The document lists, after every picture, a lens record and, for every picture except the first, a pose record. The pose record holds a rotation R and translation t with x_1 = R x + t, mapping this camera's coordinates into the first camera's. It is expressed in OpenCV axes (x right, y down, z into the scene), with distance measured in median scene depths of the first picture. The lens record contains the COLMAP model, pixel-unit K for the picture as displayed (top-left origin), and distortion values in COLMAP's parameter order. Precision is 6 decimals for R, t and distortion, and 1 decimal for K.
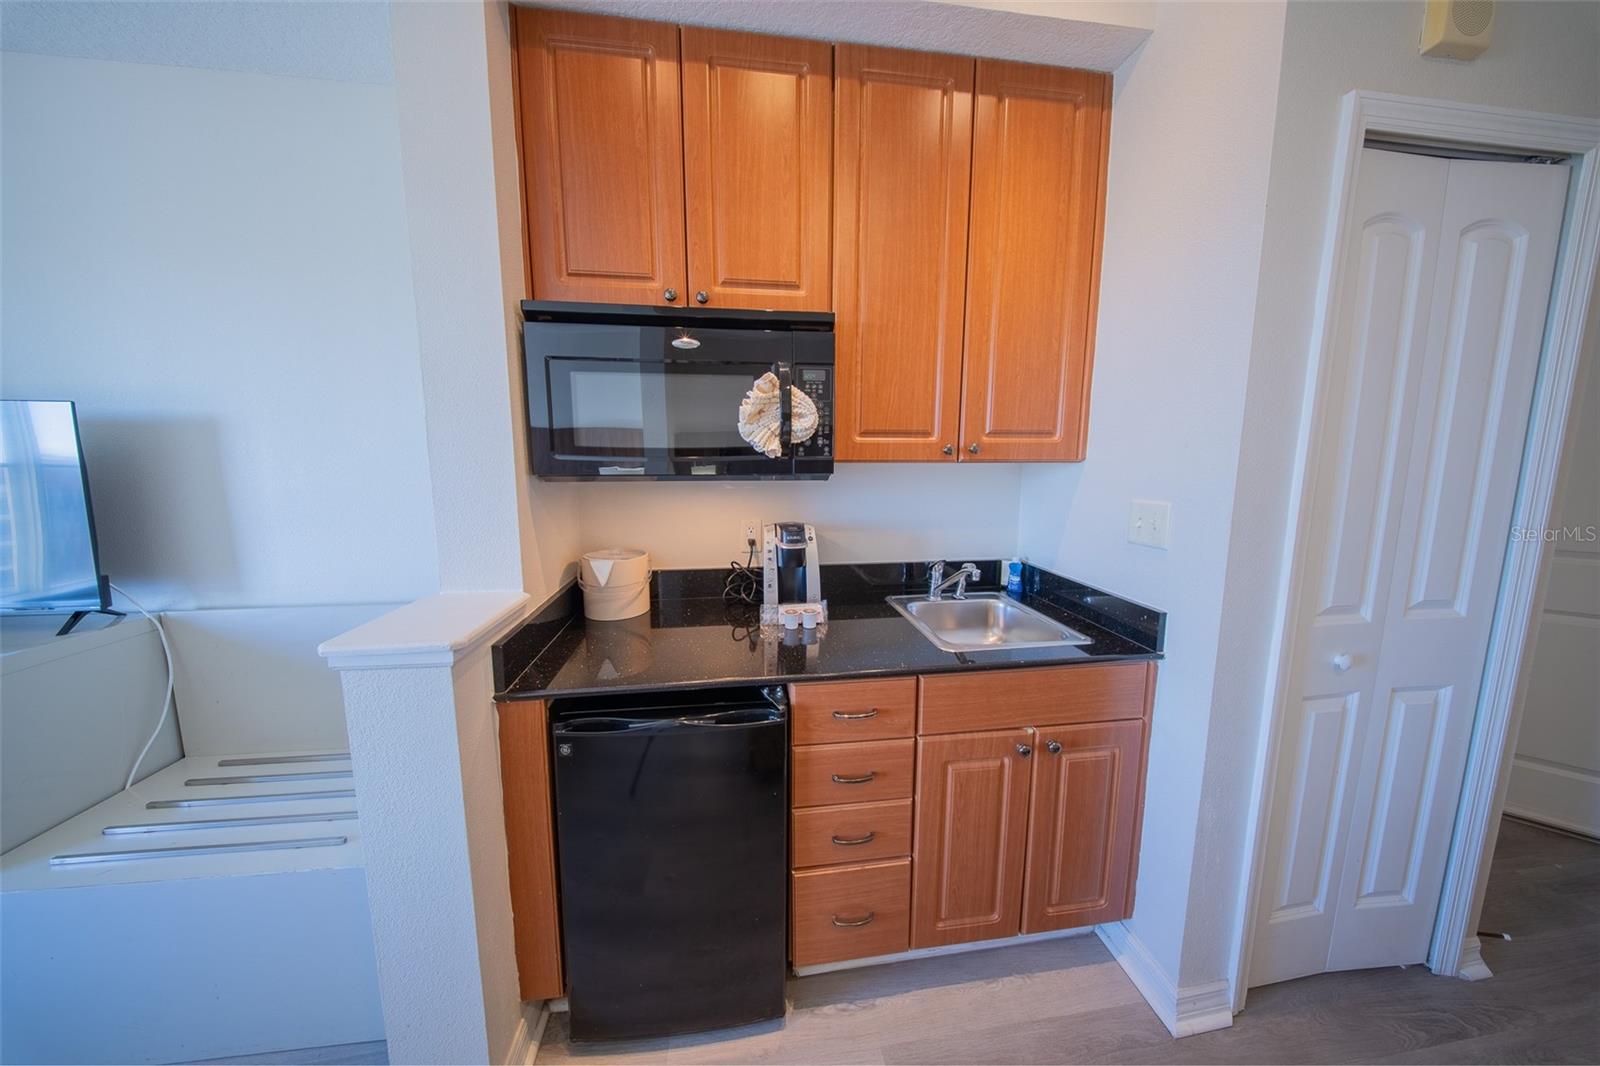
lens RADIAL K [[475.6, 0, 799.6], [0, 475.6, 517.5], [0, 0, 1]] dist [0.002360, -0.000707]
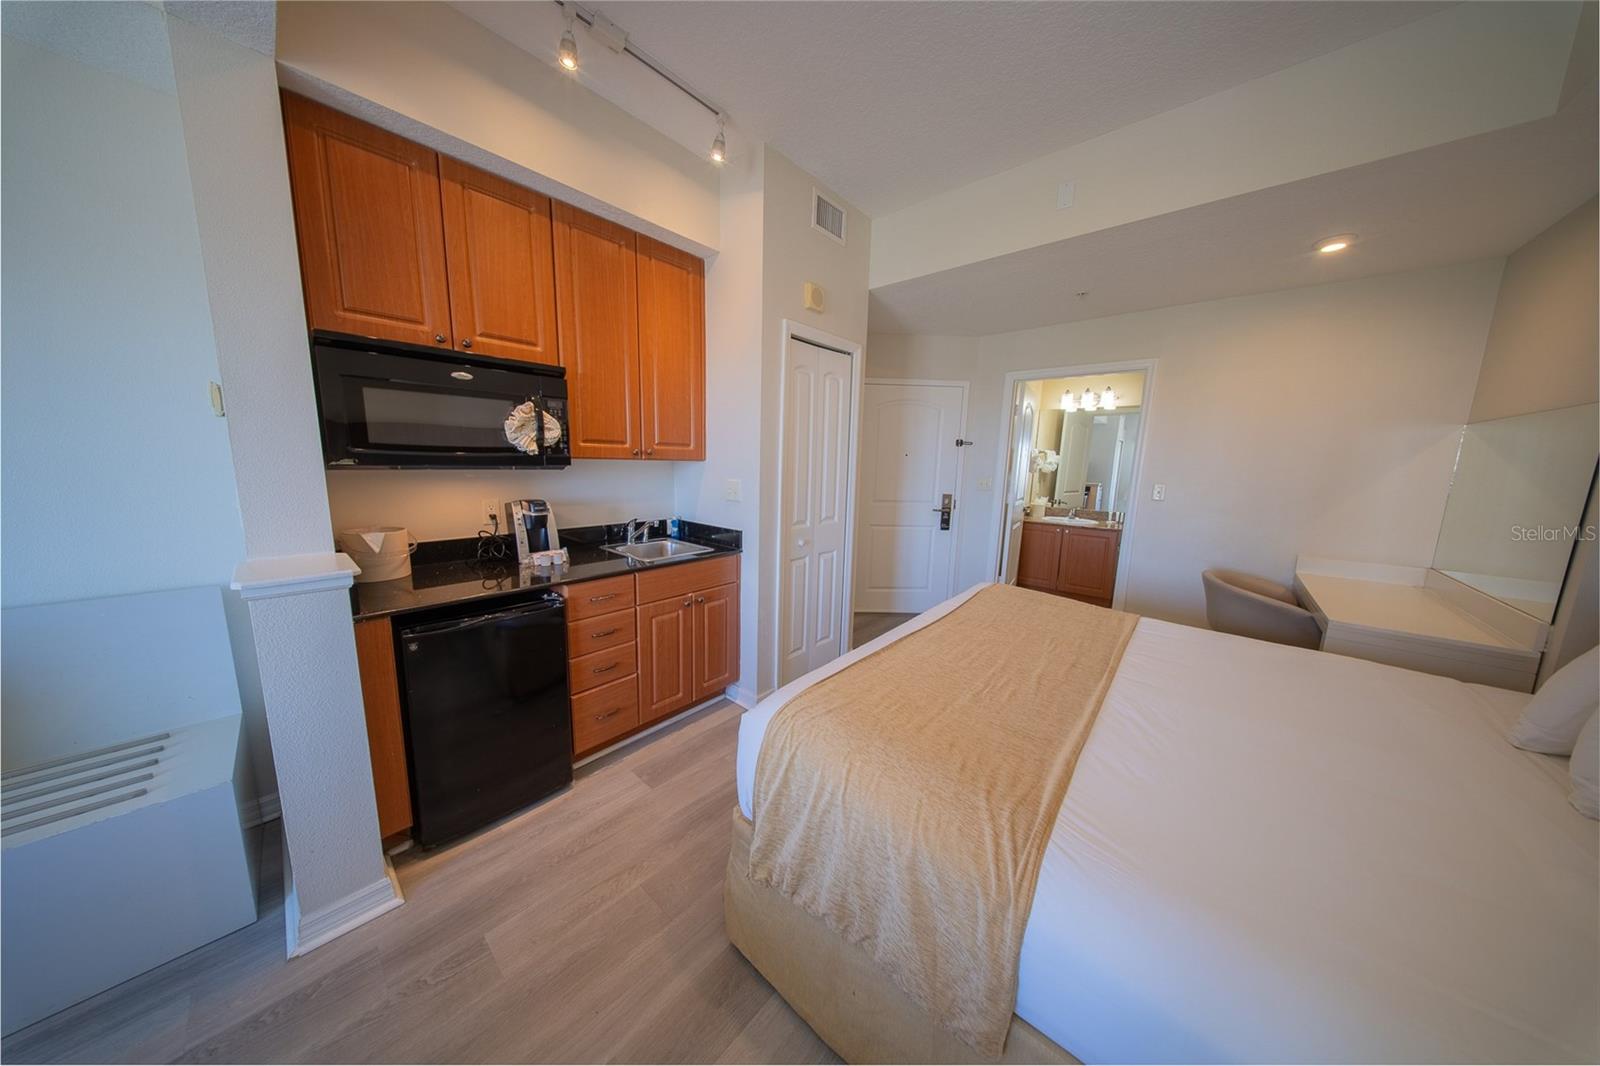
lens RADIAL K [[475.6, 0, 789.5], [0, 475.6, 534.4], [0, 0, 1]] dist [0.002360, -0.000707]
pose [[0.769221, -0.083393, 0.633518, -0.421043], [0.056678, 0.996444, 0.062348, 0.087986], [-0.636465, -0.012053, 0.771212, -0.772988]]
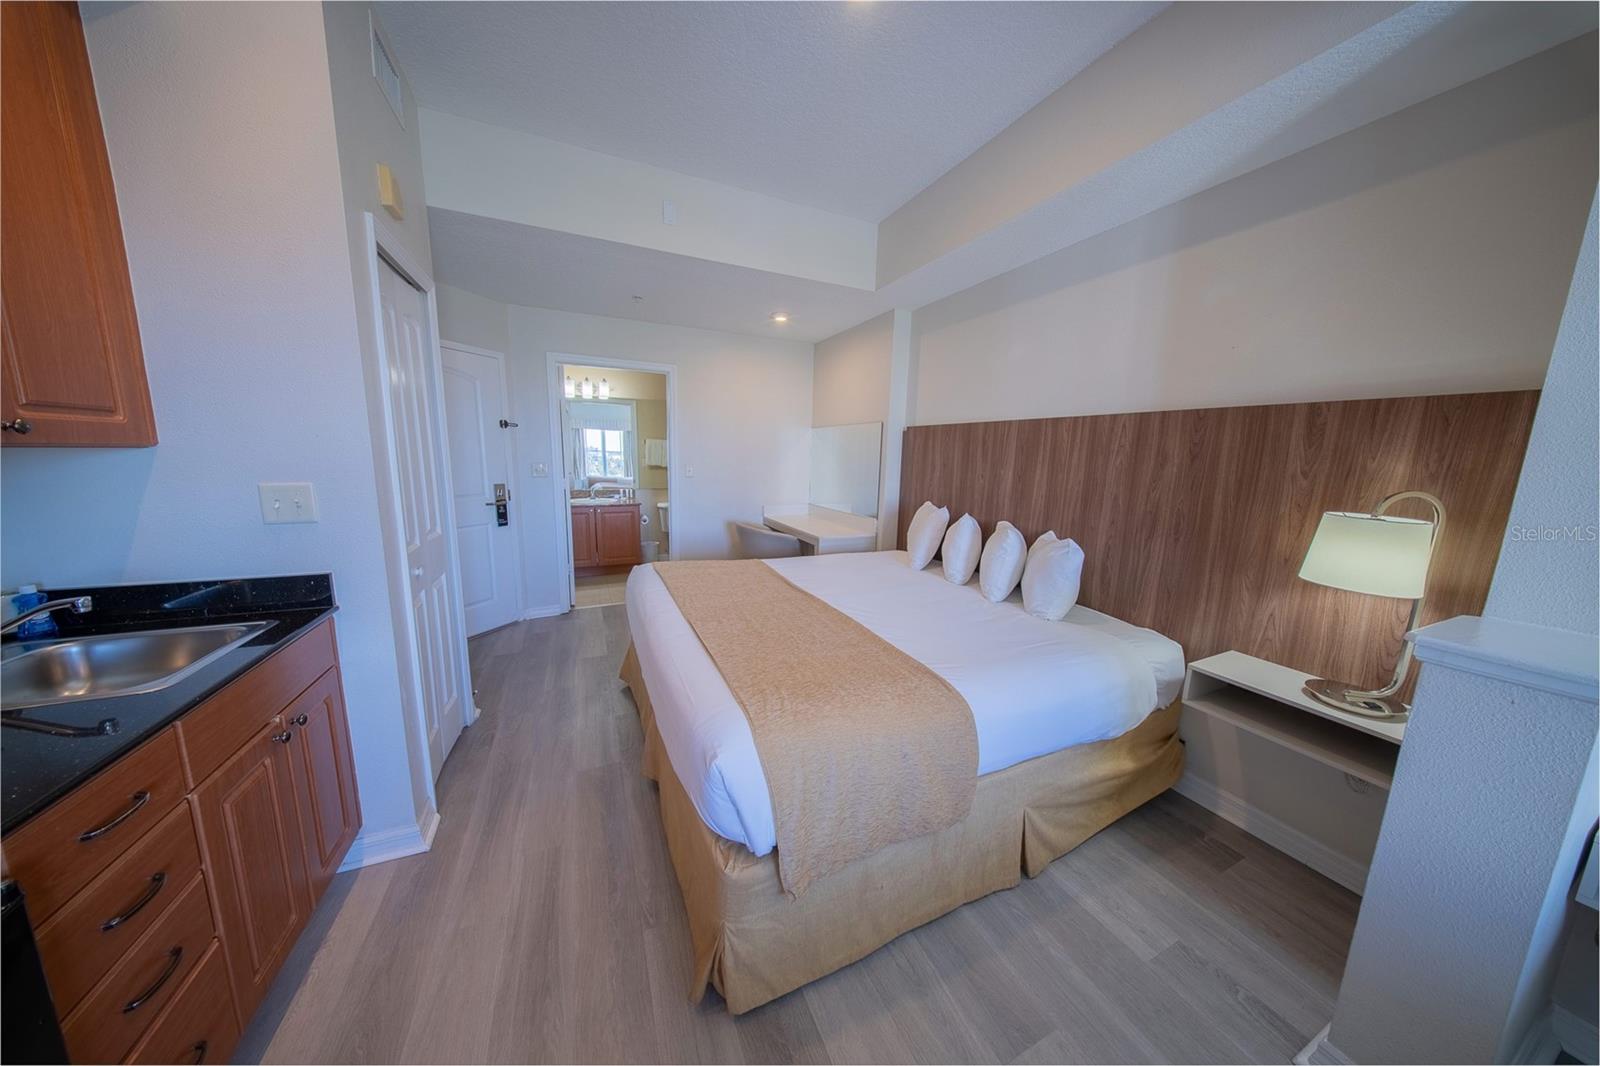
lens RADIAL K [[475.6, 0, 797.9], [0, 475.6, 531.6], [0, 0, 1]] dist [0.002360, -0.000707]
pose [[-0.287991, -0.161598, 0.943900, -0.680081], [0.093831, 0.976155, 0.195748, -0.029672], [-0.953025, 0.144941, -0.265961, 0.159563]]
